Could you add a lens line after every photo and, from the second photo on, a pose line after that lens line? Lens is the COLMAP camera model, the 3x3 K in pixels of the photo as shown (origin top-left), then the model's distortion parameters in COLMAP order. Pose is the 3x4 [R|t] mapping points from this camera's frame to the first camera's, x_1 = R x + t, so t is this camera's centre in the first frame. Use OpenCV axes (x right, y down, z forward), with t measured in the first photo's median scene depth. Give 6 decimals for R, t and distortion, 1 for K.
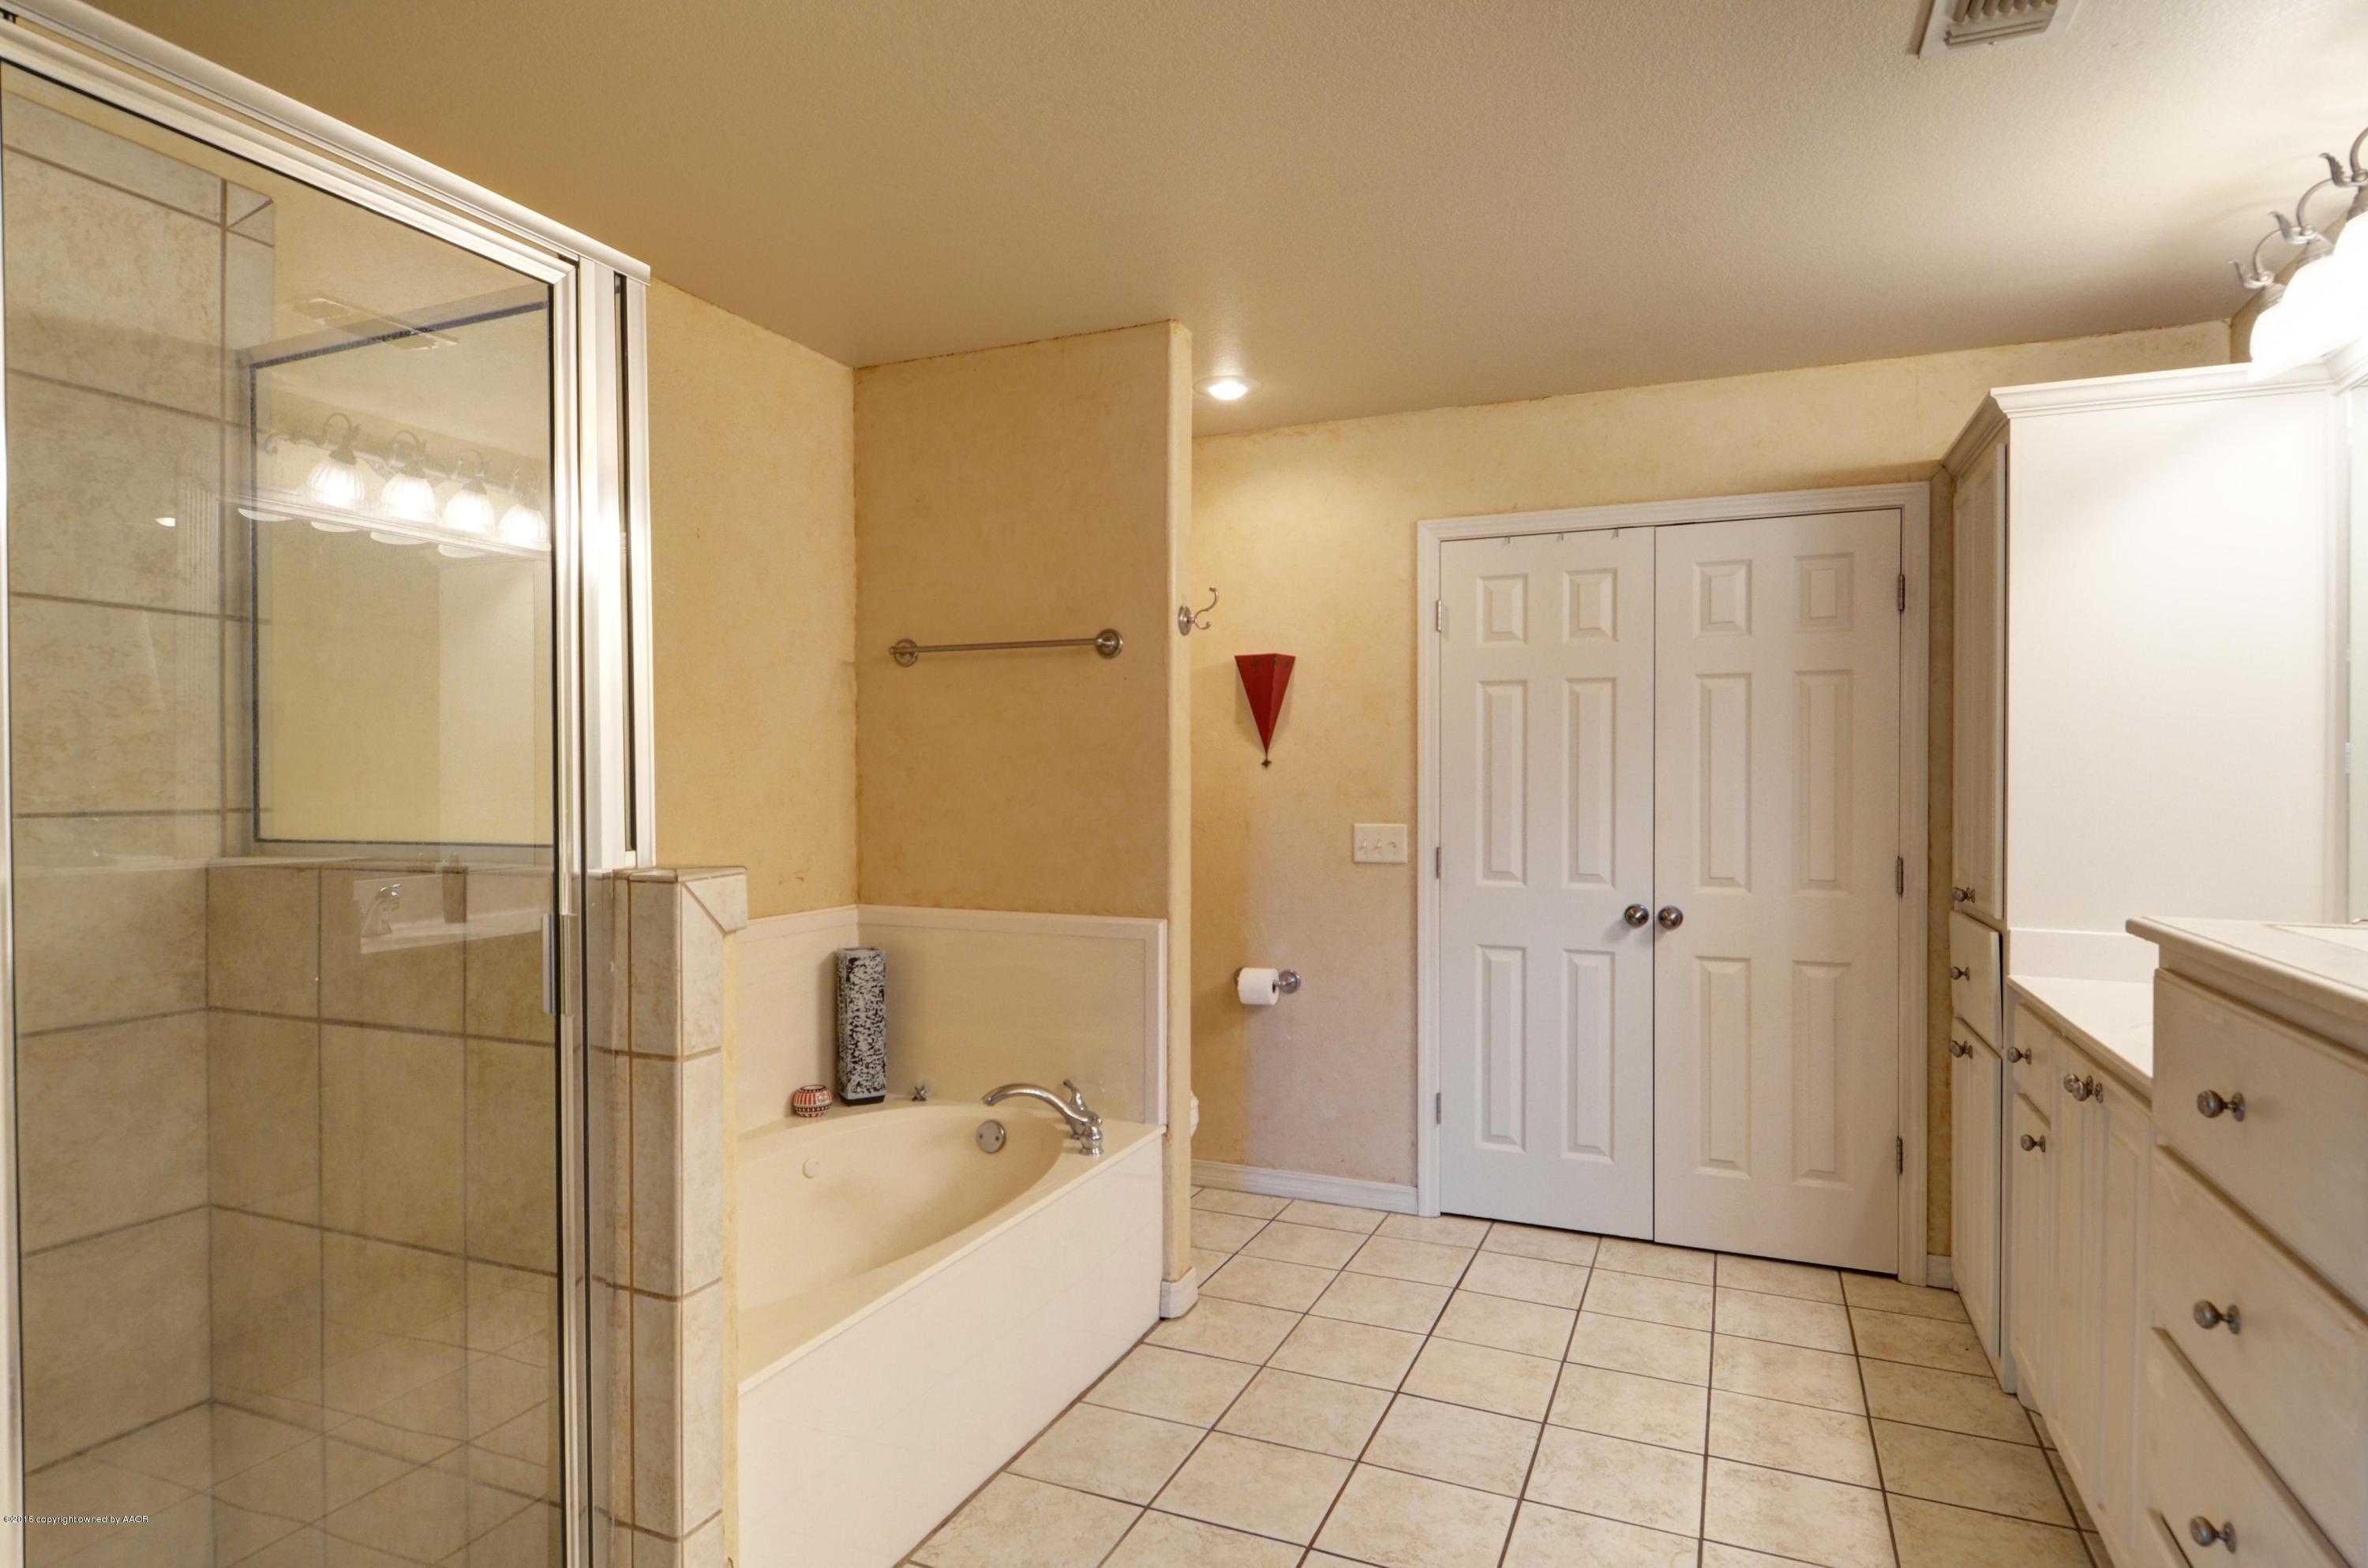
lens RADIAL K [[1267.5, 0, 1184.0], [0, 1267.5, 784.0], [0, 0, 1]] dist [0.000288, -0.001434]
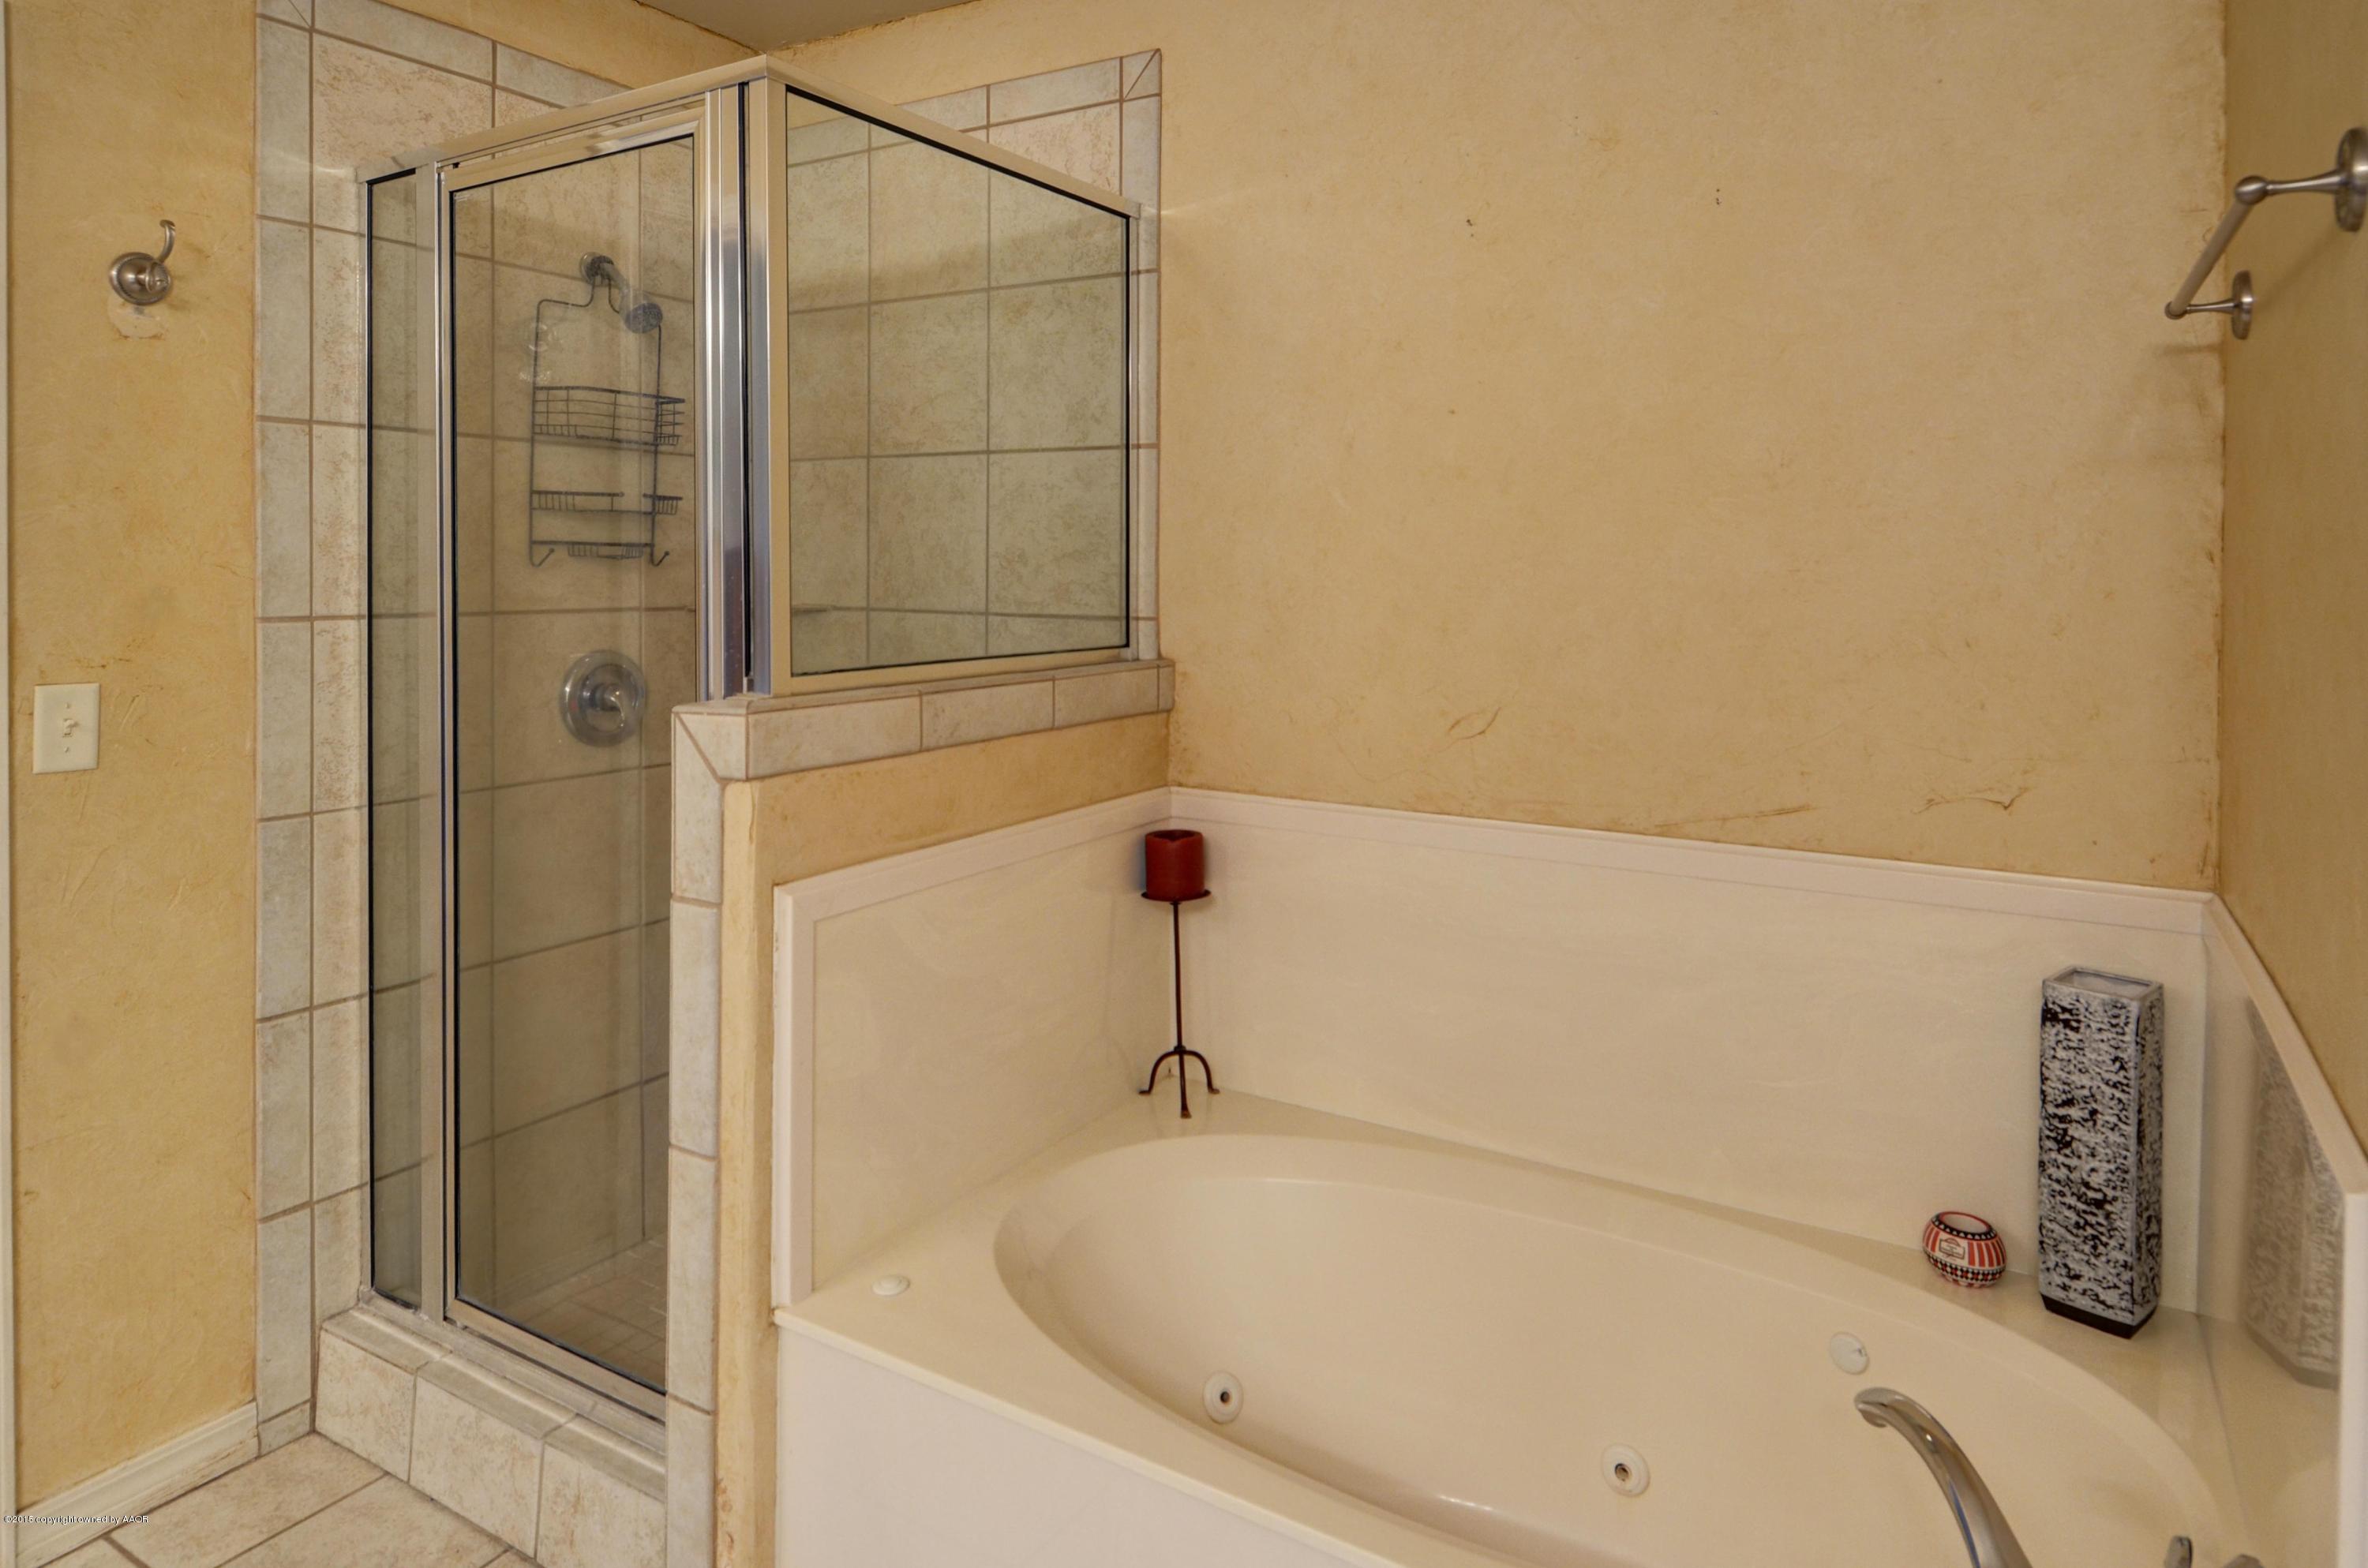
lens RADIAL K [[1414.1, 0, 1180.3], [0, 1414.1, 575.0], [0, 0, 1]] dist [0.006754, 0.000395]
pose [[-0.142395, 0.012334, -0.989733, 0.496085], [-0.006175, 0.999892, 0.013349, -0.035618], [0.989791, 0.008013, -0.142303, 1.262365]]
